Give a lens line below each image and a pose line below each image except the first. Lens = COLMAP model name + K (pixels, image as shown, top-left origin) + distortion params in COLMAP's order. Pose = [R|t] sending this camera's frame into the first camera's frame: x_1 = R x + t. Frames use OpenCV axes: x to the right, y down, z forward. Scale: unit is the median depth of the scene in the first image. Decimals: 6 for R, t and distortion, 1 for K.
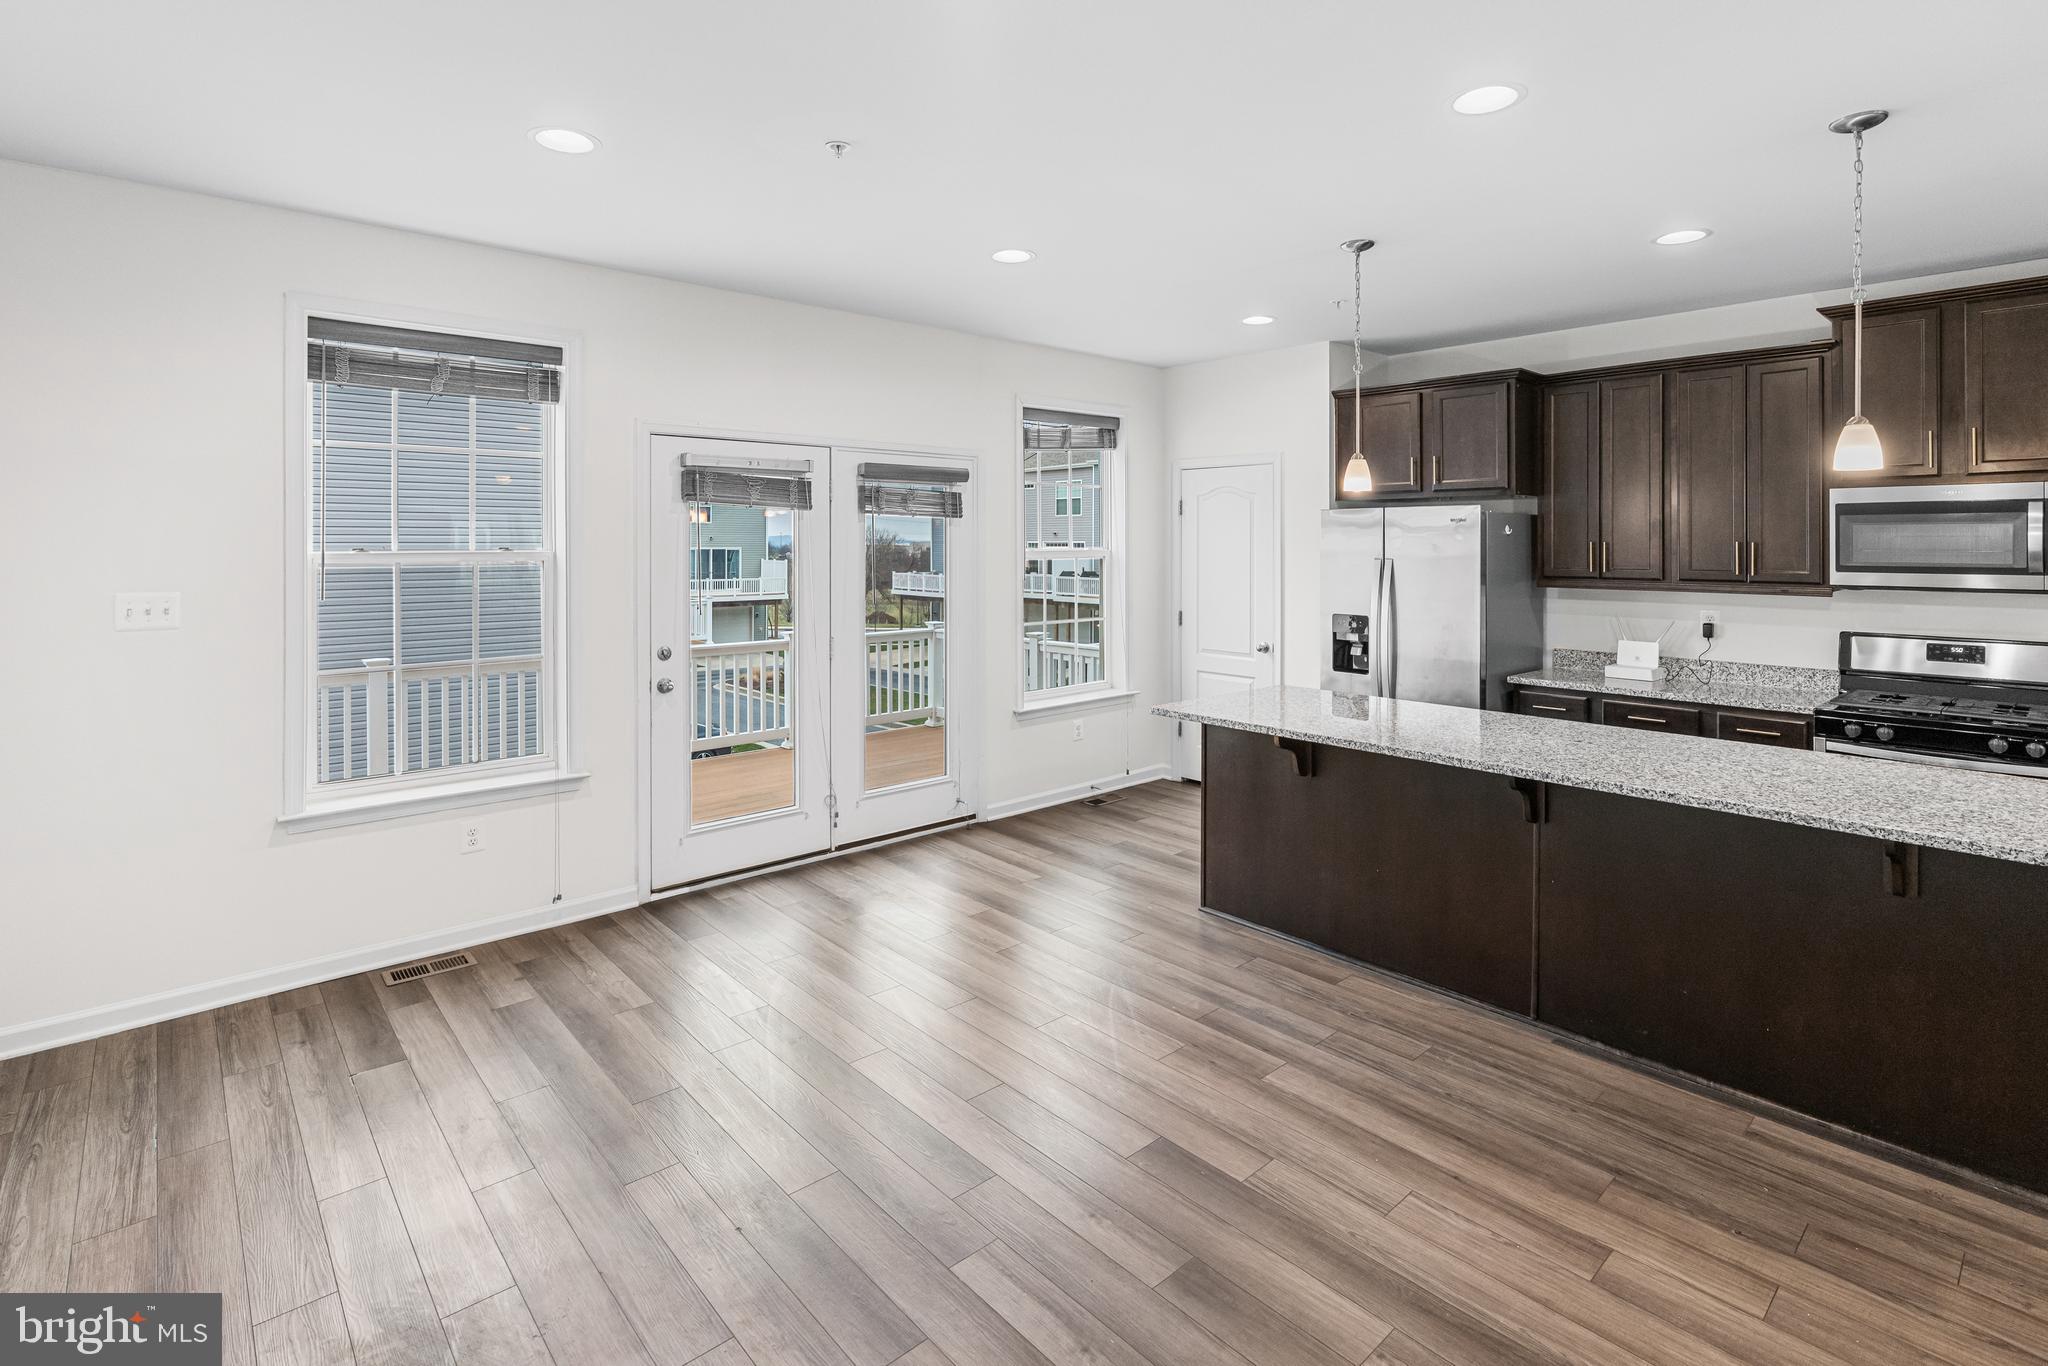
lens RADIAL K [[979.9, 0, 1023.3], [0, 979.9, 544.6], [0, 0, 1]] dist [-0.001760, 0.001700]
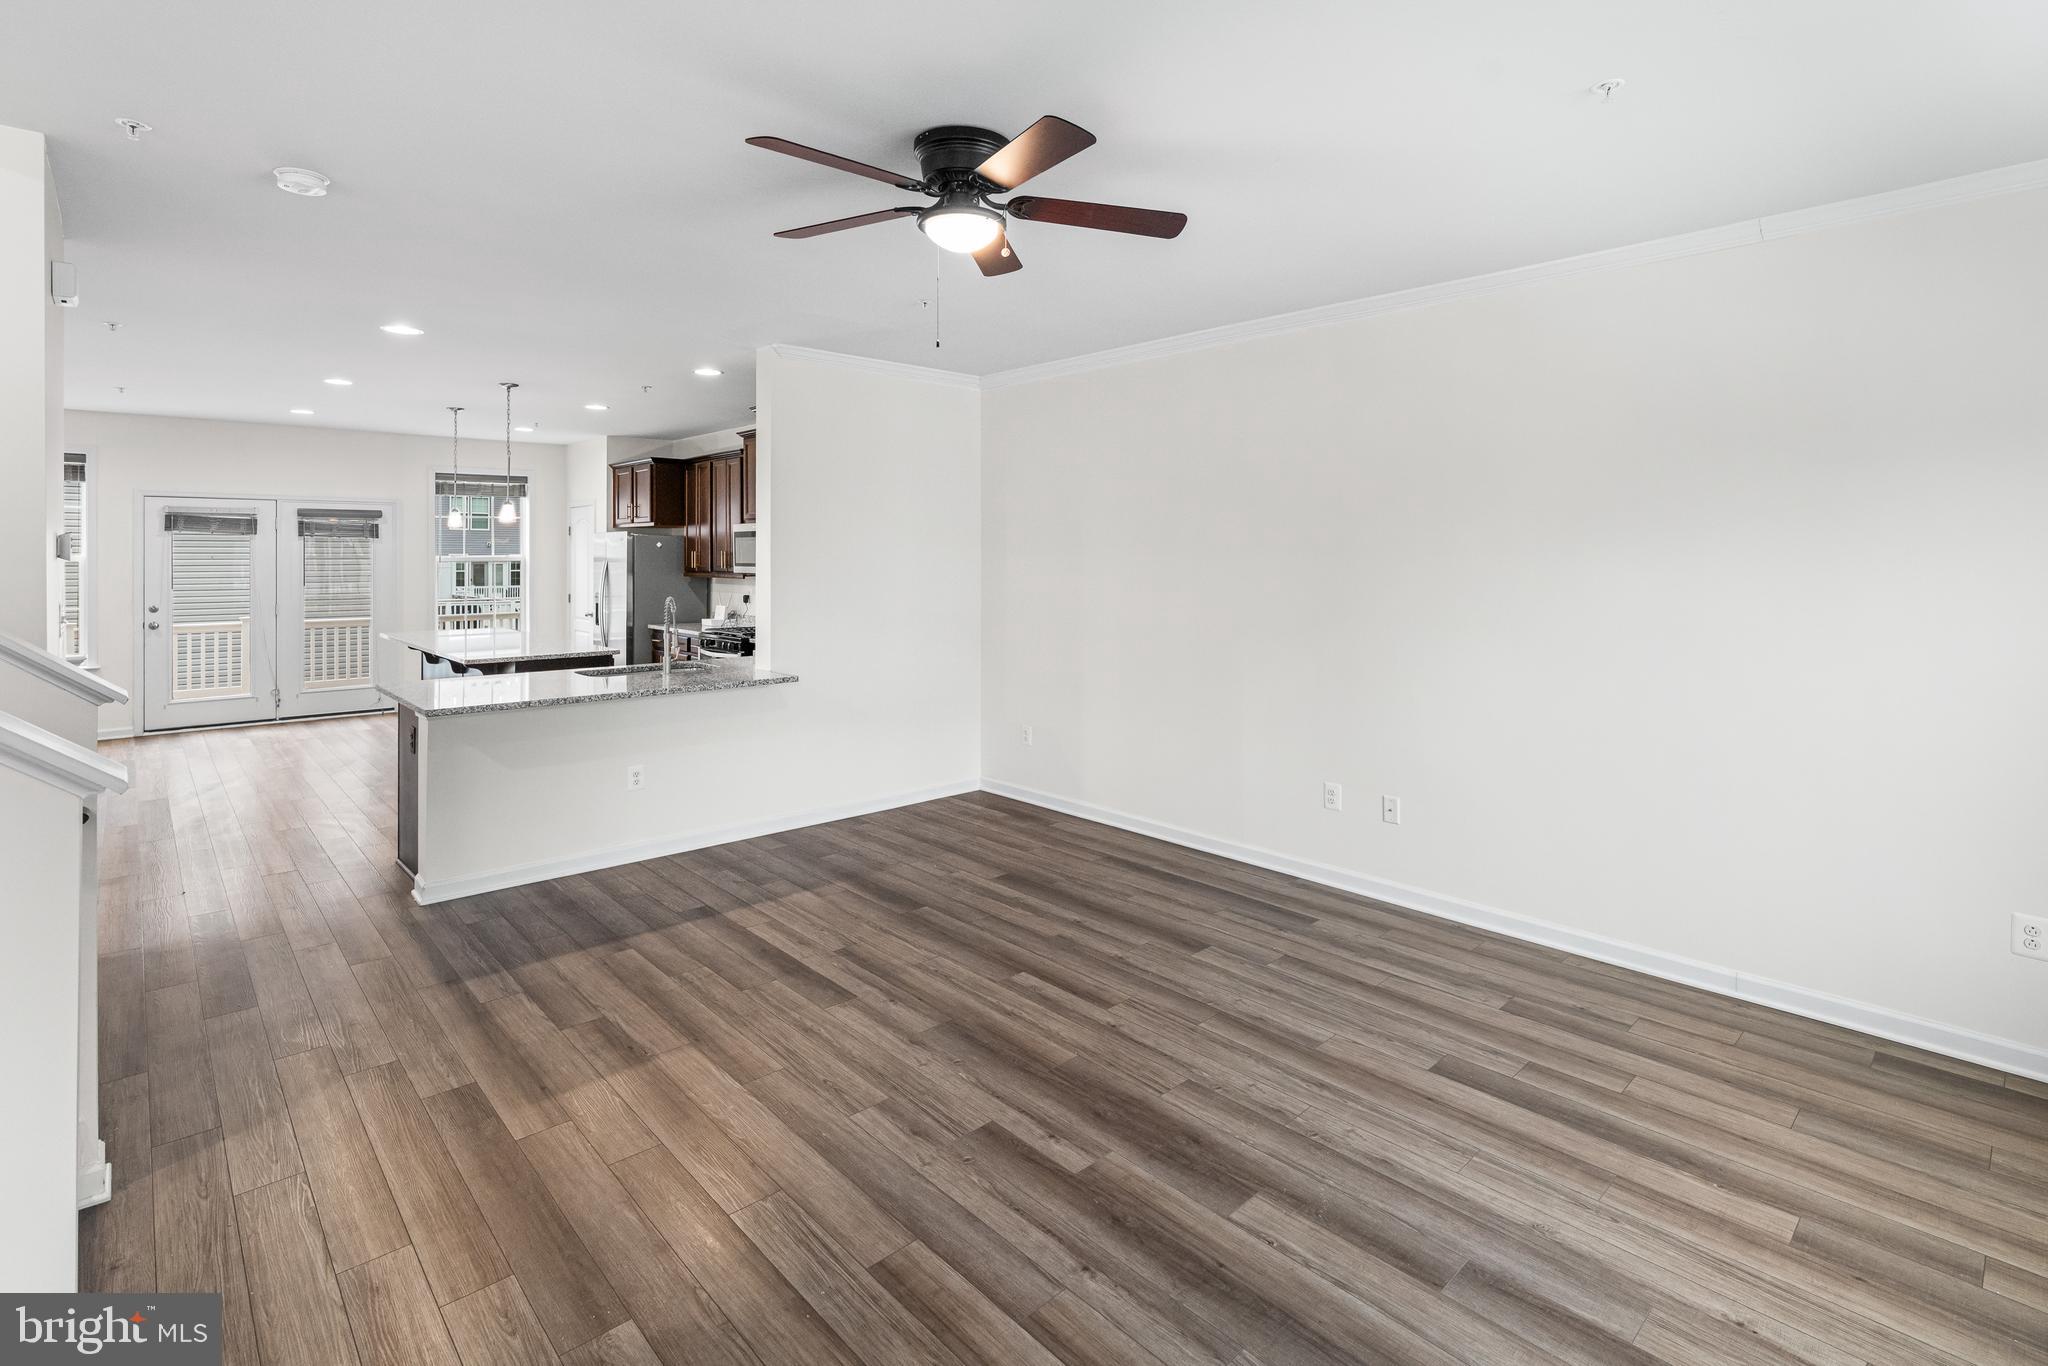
lens RADIAL K [[976.5, 0, 1021.1], [0, 976.5, 561.0], [0, 0, 1]] dist [-0.017241, 0.006693]
pose [[0.999832, -0.000602, 0.018321, 1.325574], [0.000565, 0.999998, 0.001981, 0.013354], [-0.018322, -0.001971, 0.999830, -0.950726]]
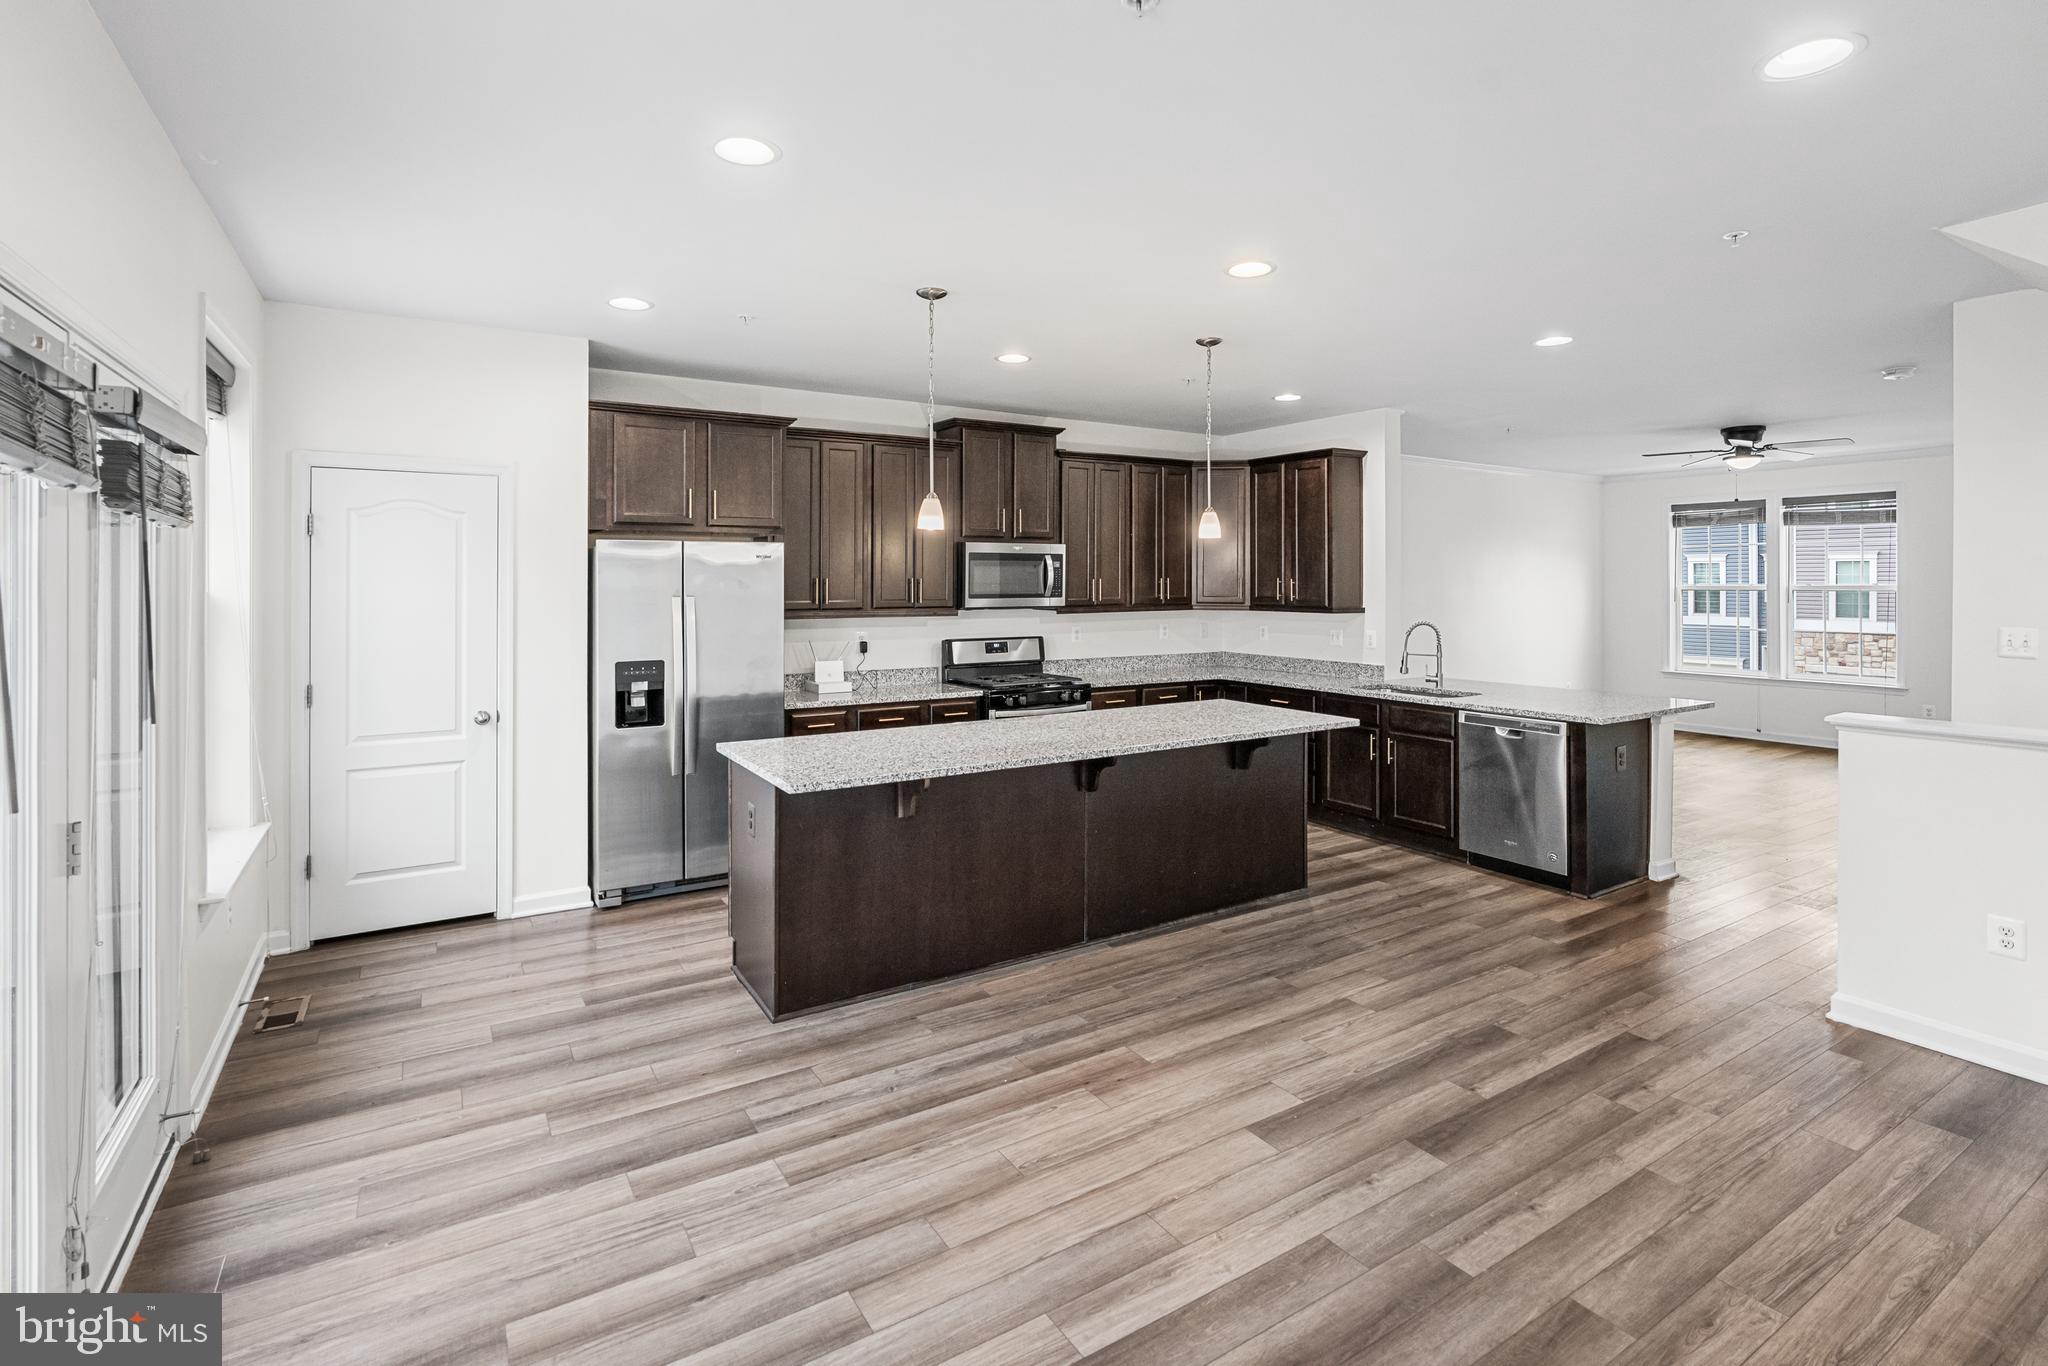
lens RADIAL K [[973.8, 0, 1026.2], [0, 973.8, 575.8], [0, 0, 1]] dist [0.001055, 0.000097]
pose [[0.165253, 0.003428, 0.986245, -0.588901], [0.000075, 0.999994, -0.003488, -0.001645], [-0.986251, 0.000650, 0.165252, 0.647220]]
